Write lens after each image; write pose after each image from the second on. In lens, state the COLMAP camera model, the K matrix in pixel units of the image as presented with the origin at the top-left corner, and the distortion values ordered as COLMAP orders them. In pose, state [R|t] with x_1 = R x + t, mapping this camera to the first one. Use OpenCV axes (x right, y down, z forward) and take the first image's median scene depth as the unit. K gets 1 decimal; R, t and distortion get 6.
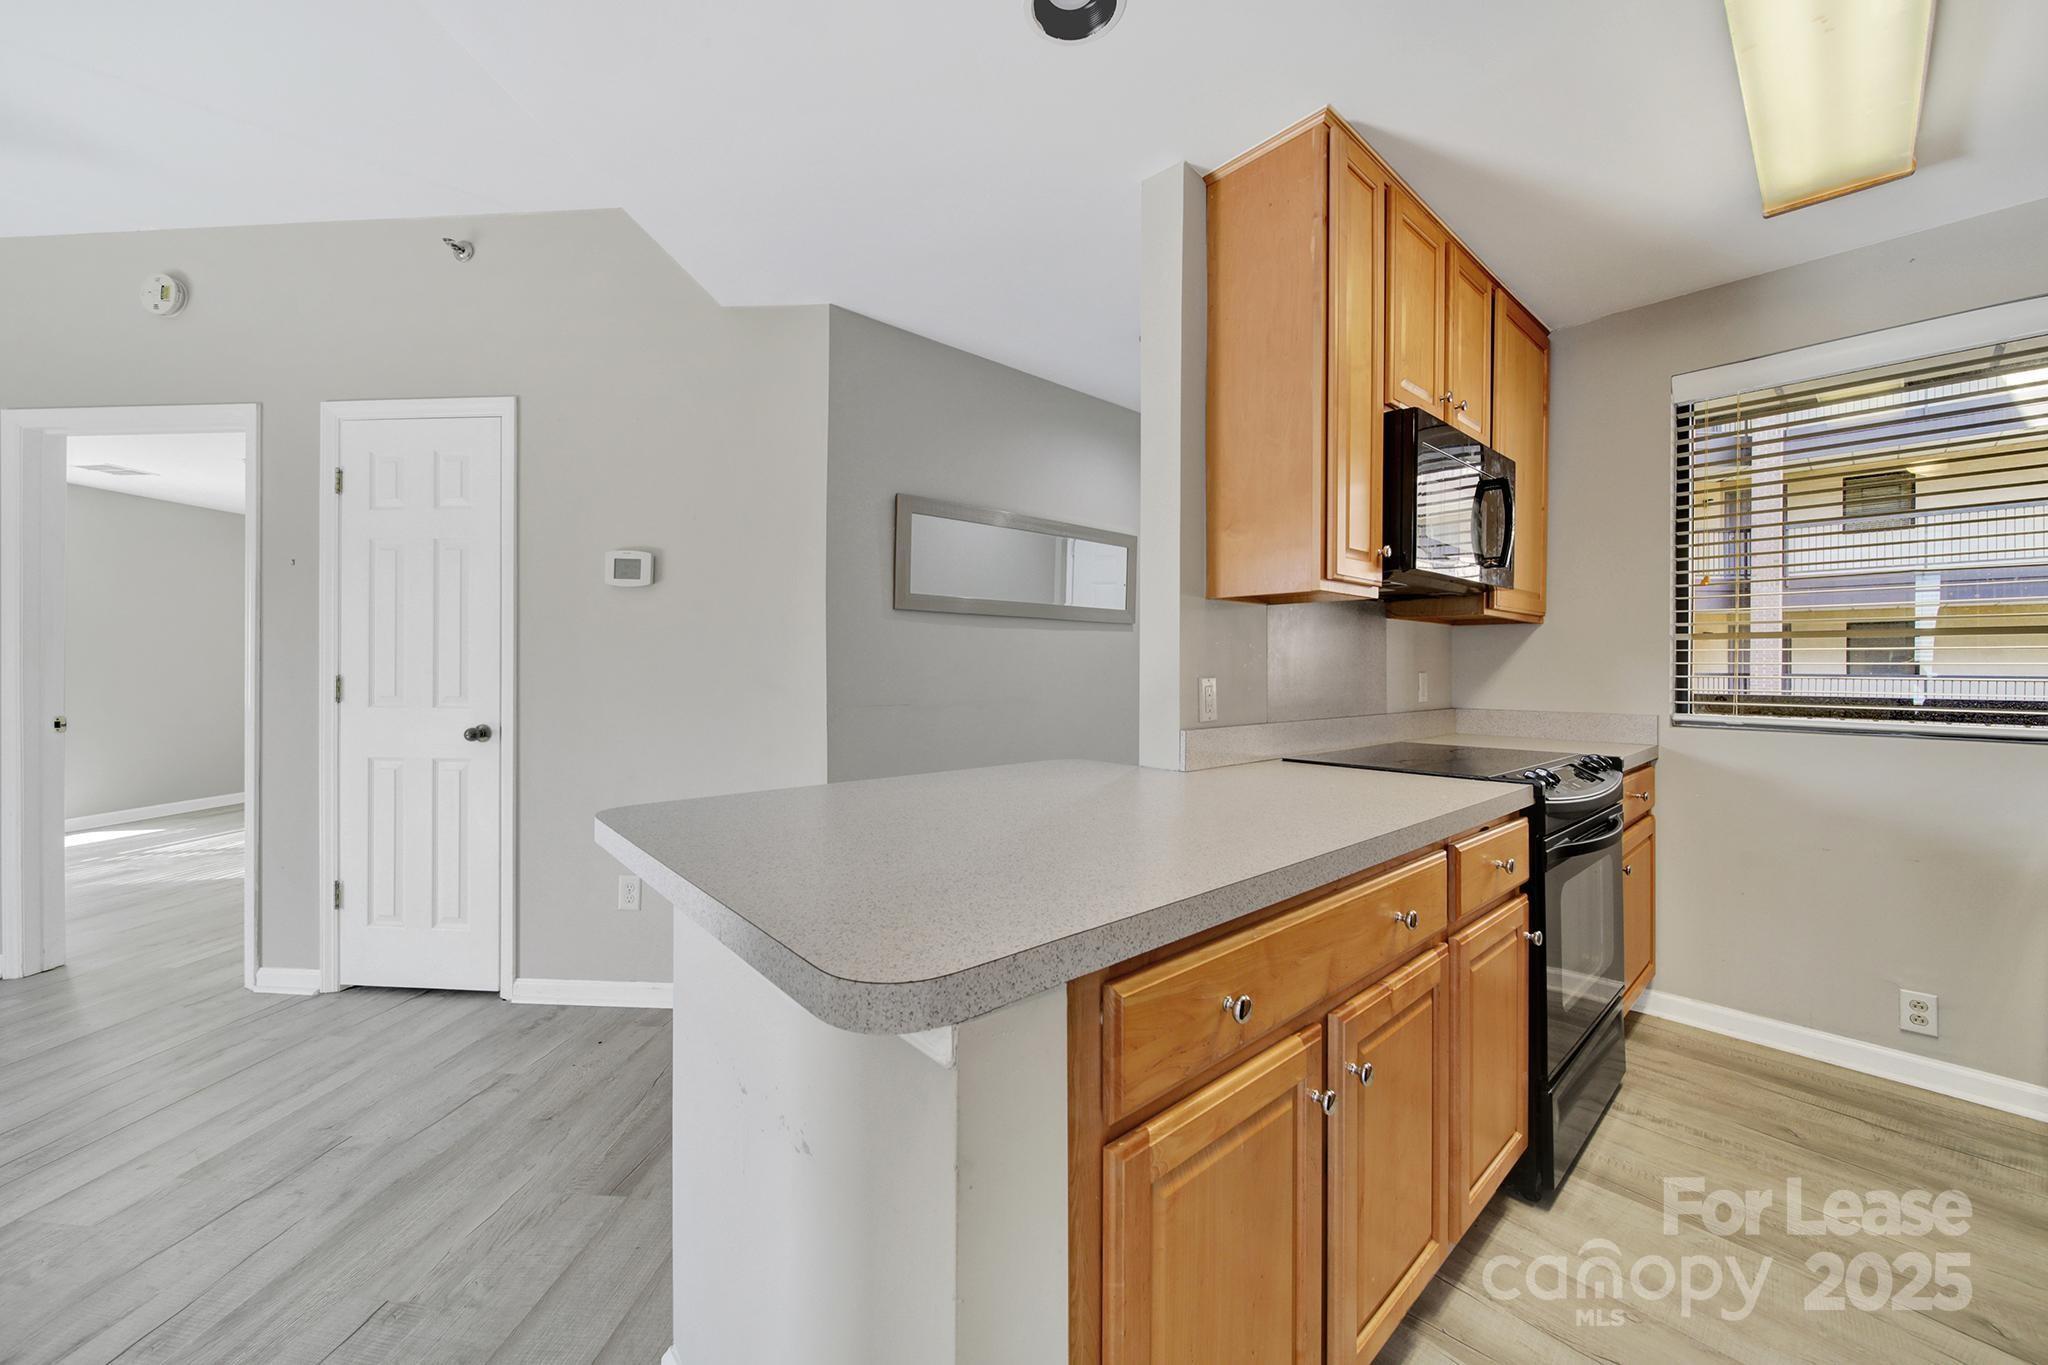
lens RADIAL K [[744.8, 0, 1025.0], [0, 744.8, 662.8], [0, 0, 1]] dist [-0.001044, -0.000141]
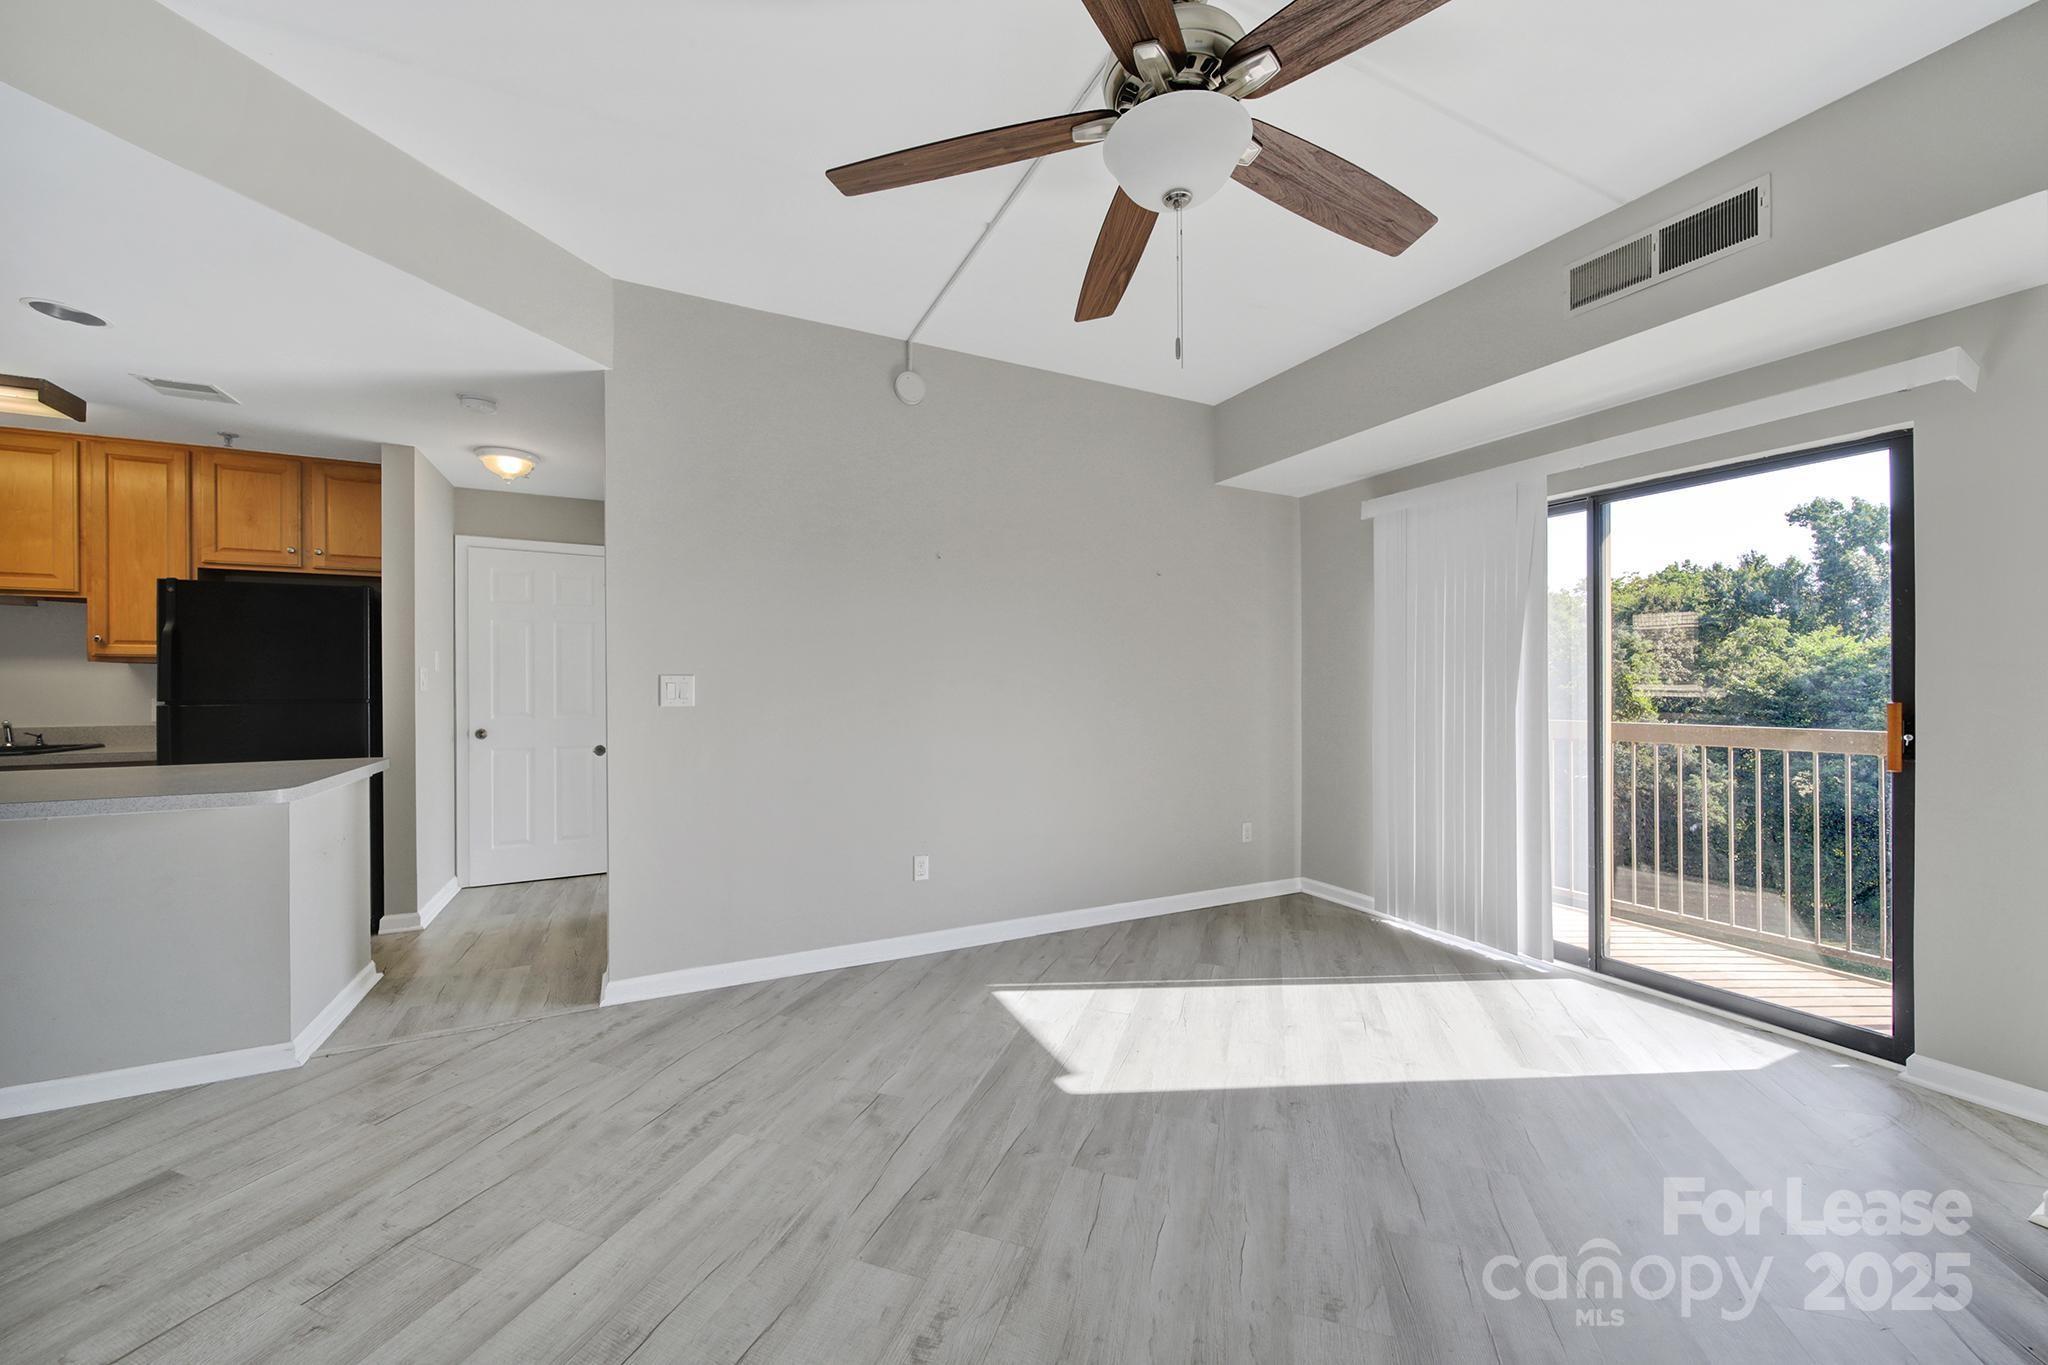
lens RADIAL K [[761.6, 0, 1033.6], [0, 761.6, 689.8], [0, 0, 1]] dist [-0.002560, -0.000456]
pose [[-0.970210, -0.002418, 0.242252, -1.826279], [-0.002768, 0.999996, -0.001102, -0.011555], [-0.242248, -0.001740, -0.970213, 1.571785]]
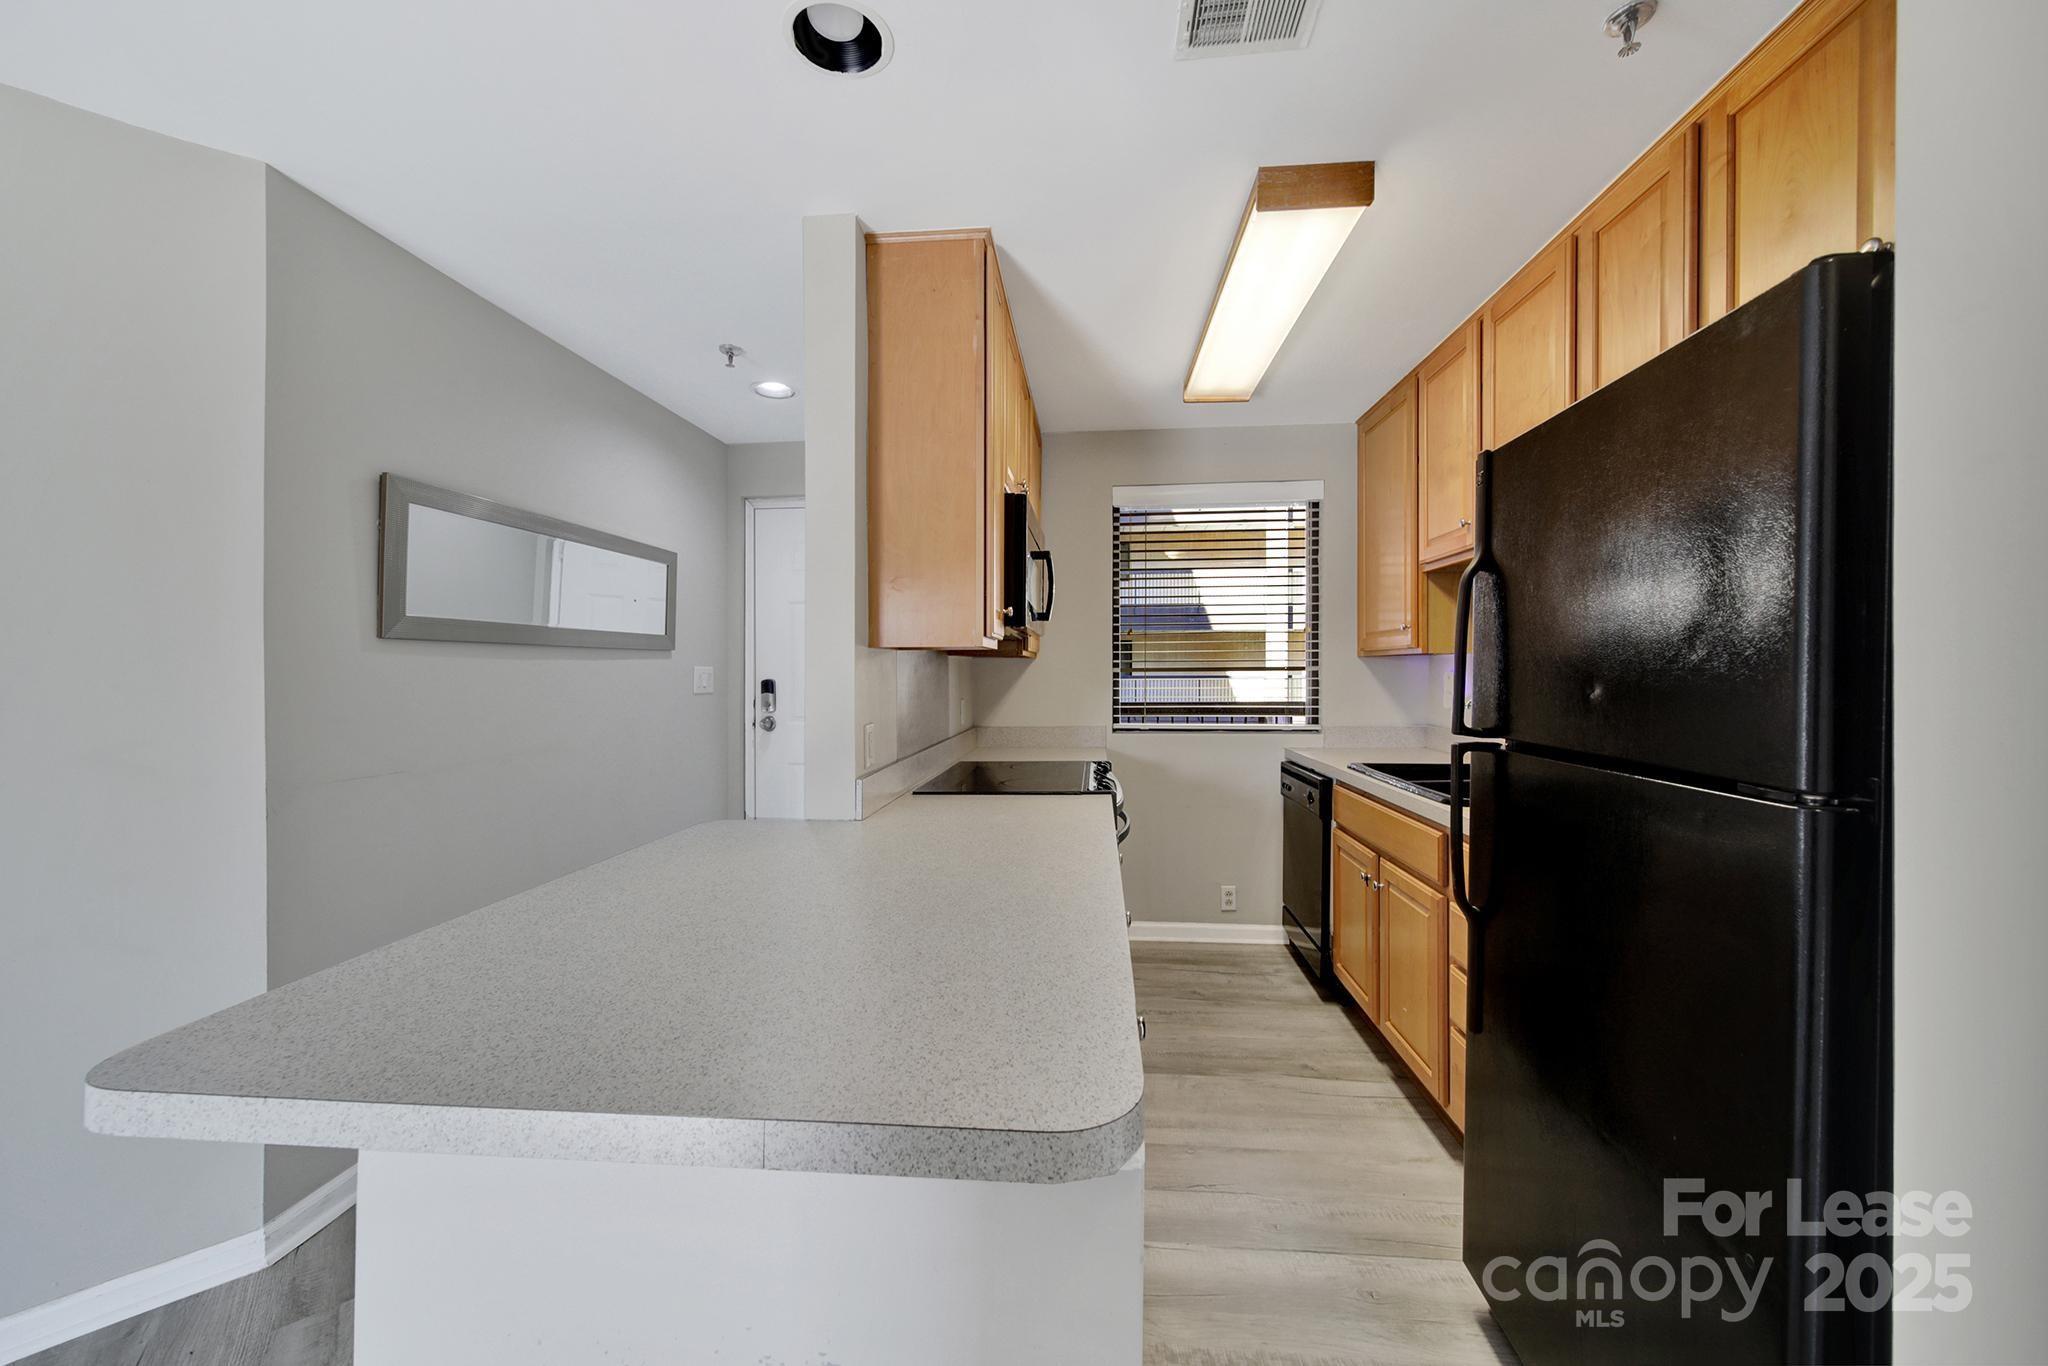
lens RADIAL K [[751.2, 0, 1002.2], [0, 751.2, 668.8], [0, 0, 1]] dist [0.001318, 0.000228]
pose [[0.734621, -0.009830, 0.678406, -0.308603], [0.005674, 0.999949, 0.008345, -0.060598], [-0.678454, -0.002281, 0.734639, 0.107721]]
